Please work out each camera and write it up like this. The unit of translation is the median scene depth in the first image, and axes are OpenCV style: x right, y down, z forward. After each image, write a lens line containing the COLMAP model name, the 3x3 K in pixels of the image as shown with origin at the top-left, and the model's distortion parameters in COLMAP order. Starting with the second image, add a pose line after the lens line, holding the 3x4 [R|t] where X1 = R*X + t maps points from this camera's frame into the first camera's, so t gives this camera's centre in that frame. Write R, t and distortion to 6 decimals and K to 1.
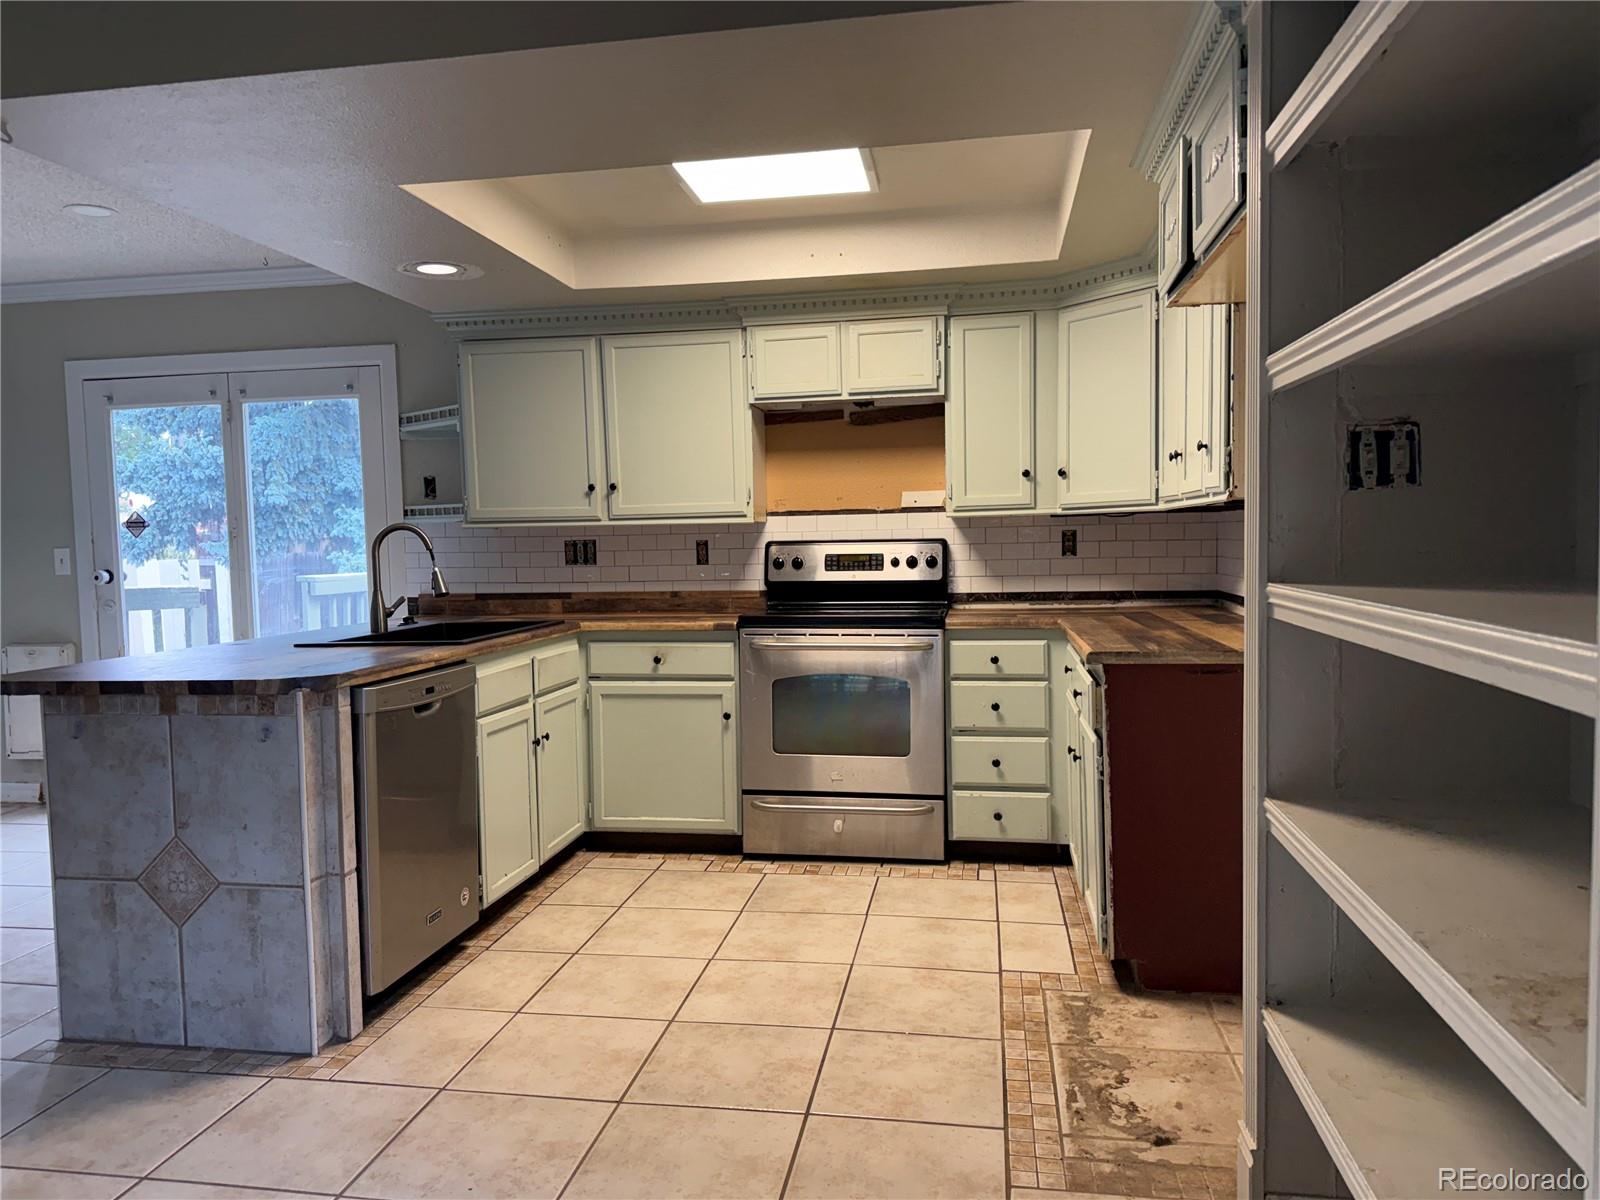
lens RADIAL K [[1128.1, 0, 800.0], [0, 1128.1, 600.0], [0, 0, 1]] dist [0.047154, -0.064536]
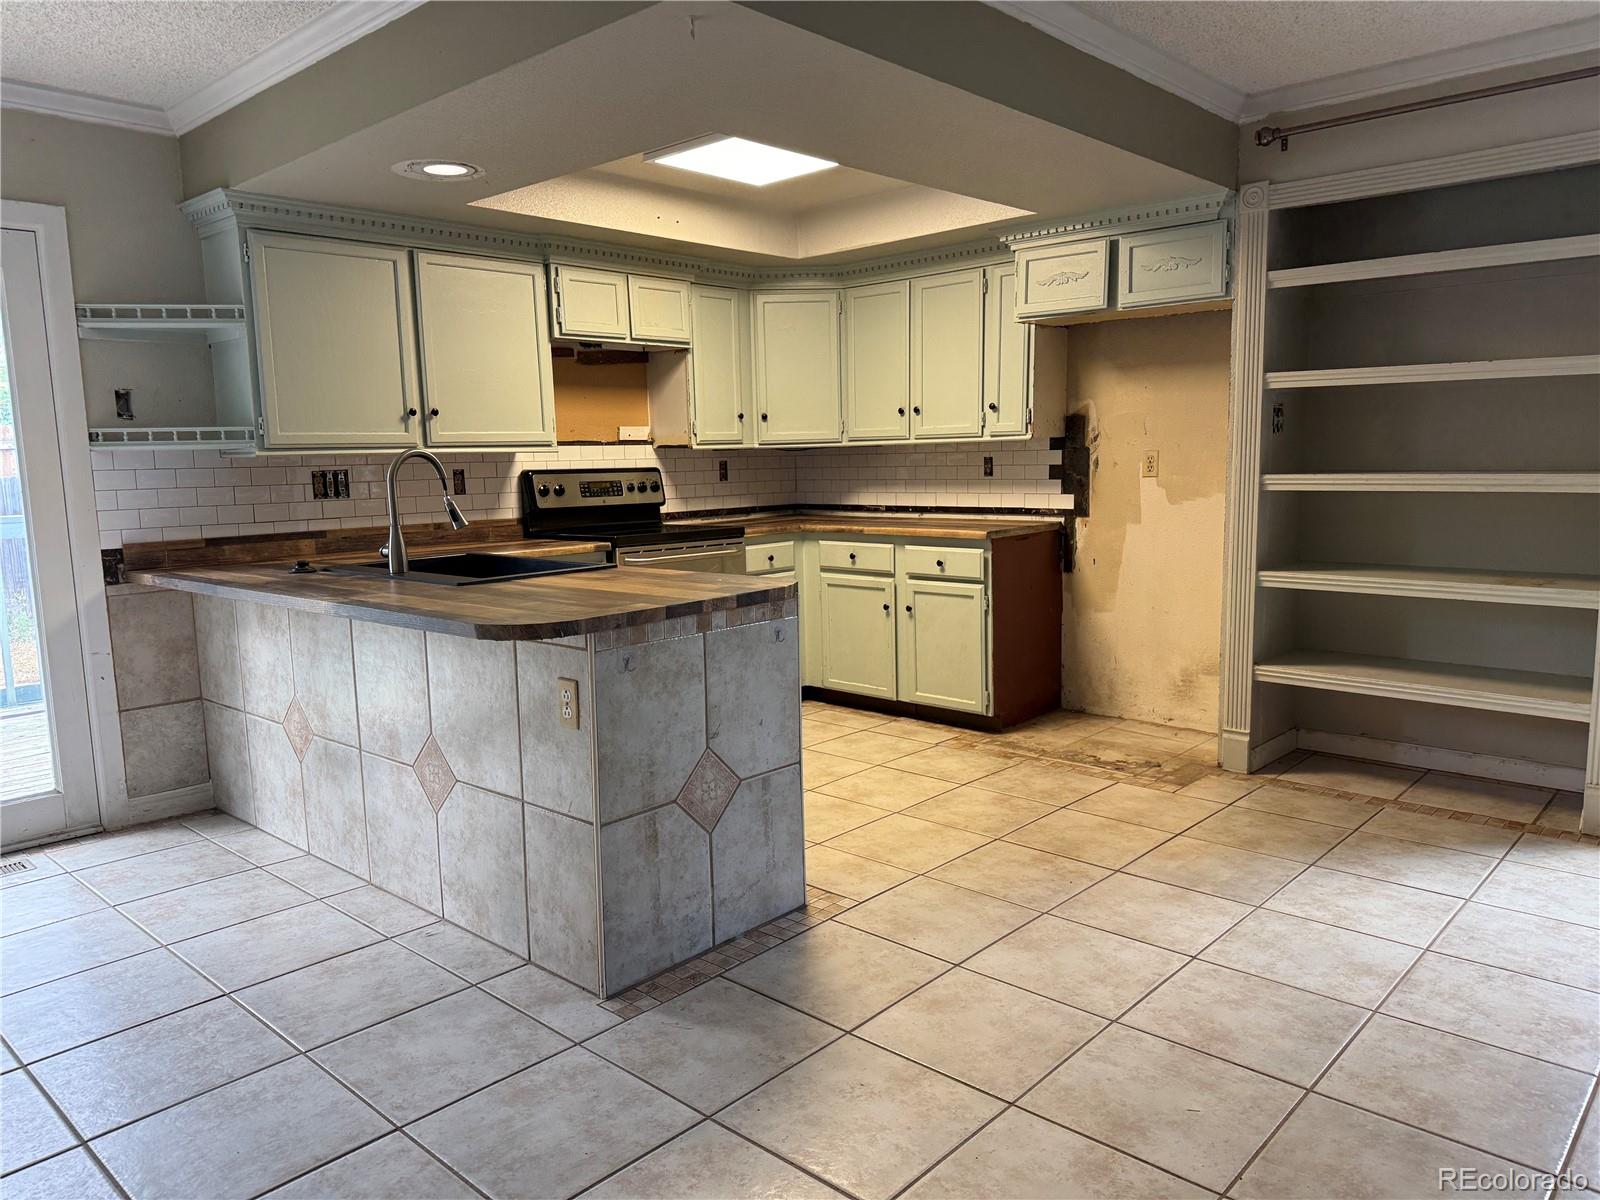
lens RADIAL K [[1111.6, 0, 807.6], [0, 1111.6, 605.1], [0, 0, 1]] dist [0.177888, -0.302812]
pose [[0.545540, -0.107887, 0.831111, -1.219631], [0.061007, 0.994161, 0.089008, -0.007608], [-0.835861, 0.002146, 0.548937, 0.327739]]
